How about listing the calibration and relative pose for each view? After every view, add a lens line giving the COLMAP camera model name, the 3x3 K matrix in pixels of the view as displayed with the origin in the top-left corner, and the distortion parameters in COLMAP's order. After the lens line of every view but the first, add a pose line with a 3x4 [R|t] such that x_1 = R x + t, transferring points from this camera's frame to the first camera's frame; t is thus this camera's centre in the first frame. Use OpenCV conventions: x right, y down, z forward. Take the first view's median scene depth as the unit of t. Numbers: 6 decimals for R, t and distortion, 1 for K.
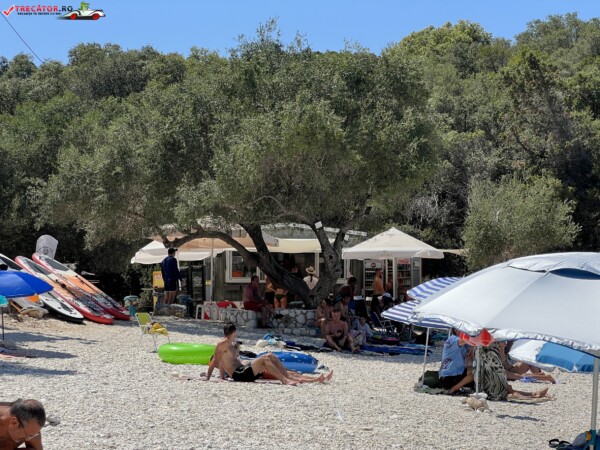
lens RADIAL K [[1357.2, 0, 297.3], [0, 1357.2, 221.4], [0, 0, 1]] dist [0.108008, 0.000000]
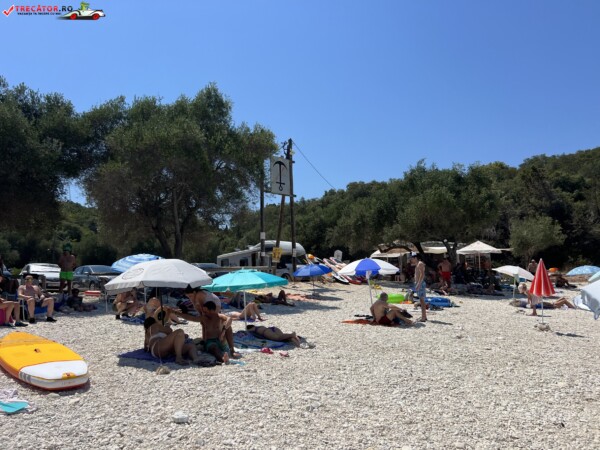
lens RADIAL K [[456.2, 0, 292.5], [0, 456.2, 231.6], [0, 0, 1]] dist [0.048530, -0.051536]
pose [[0.954578, -0.056863, -0.292484, -0.003530], [0.047922, 0.998141, -0.037651, 0.003860], [0.294081, 0.021925, 0.955529, 0.143593]]
